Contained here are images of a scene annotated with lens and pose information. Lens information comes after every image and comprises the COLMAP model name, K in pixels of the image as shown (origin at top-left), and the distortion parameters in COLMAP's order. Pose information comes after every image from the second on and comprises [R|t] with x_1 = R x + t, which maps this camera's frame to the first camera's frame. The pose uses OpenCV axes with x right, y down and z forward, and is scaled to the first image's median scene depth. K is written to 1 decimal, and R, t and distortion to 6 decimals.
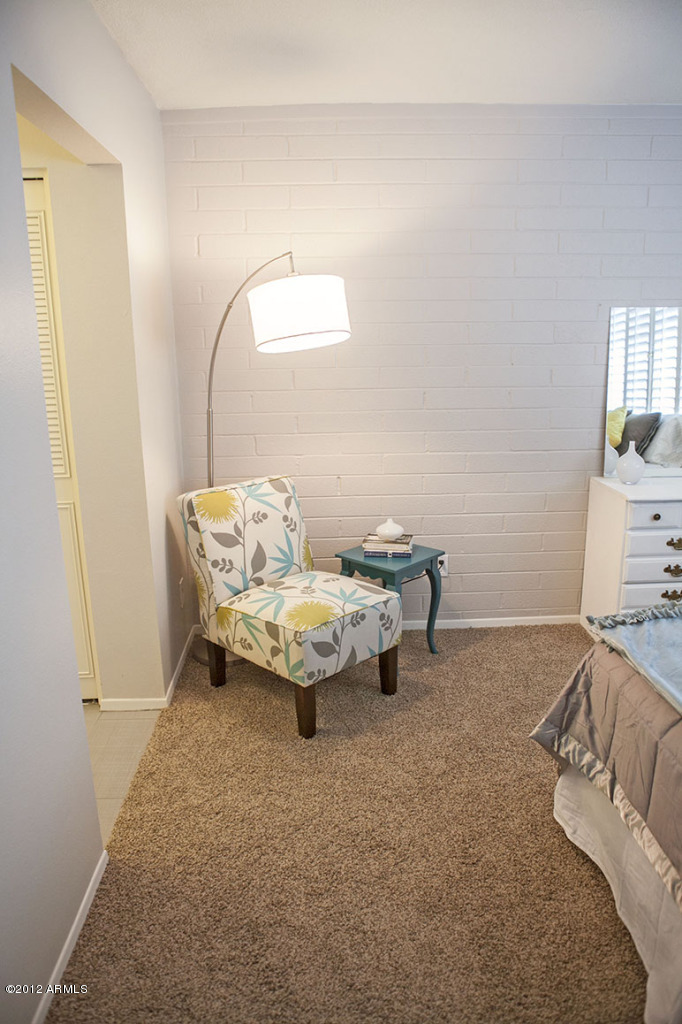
lens RADIAL K [[701.2, 0, 341.0], [0, 701.2, 512.0], [0, 0, 1]] dist [-0.102459, 0.073727]
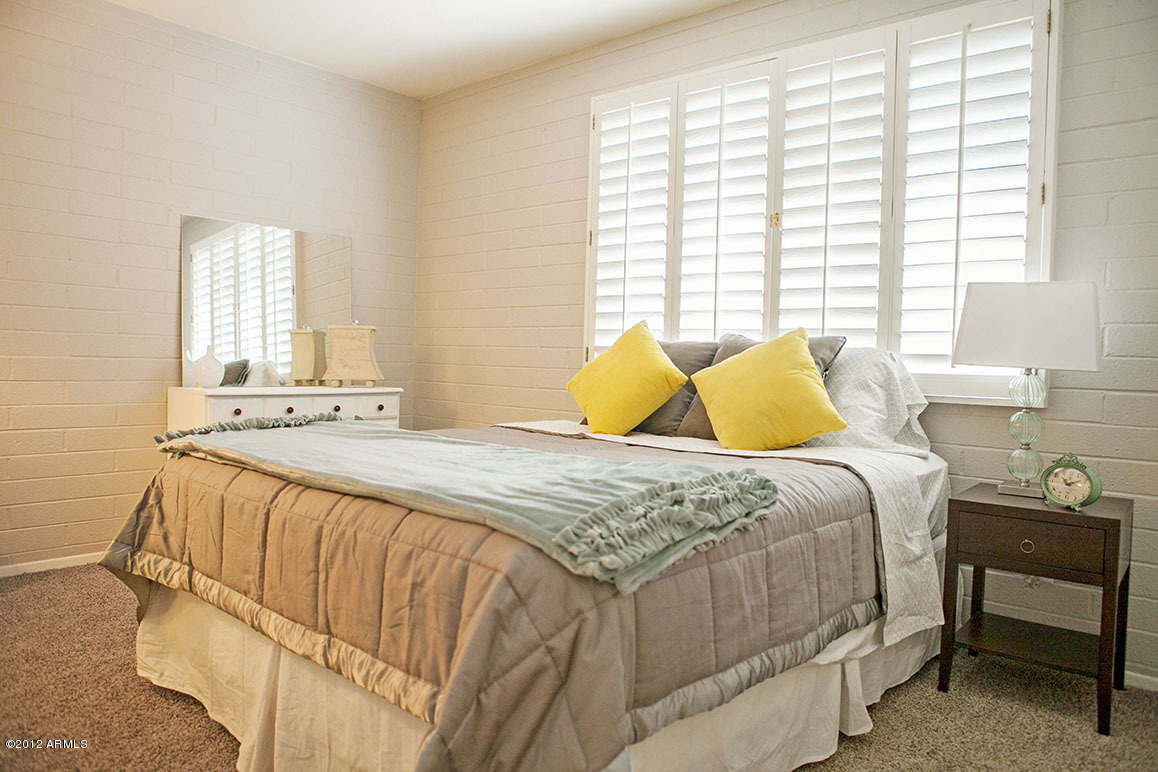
lens RADIAL K [[793.0, 0, 583.3], [0, 793.0, 386.8], [0, 0, 1]] dist [-0.102459, 0.073727]
pose [[0.687757, 0.011981, 0.725842, -0.031669], [0.137076, 0.979734, -0.146055, 0.338623], [-0.712882, 0.199946, 0.672176, -0.213379]]
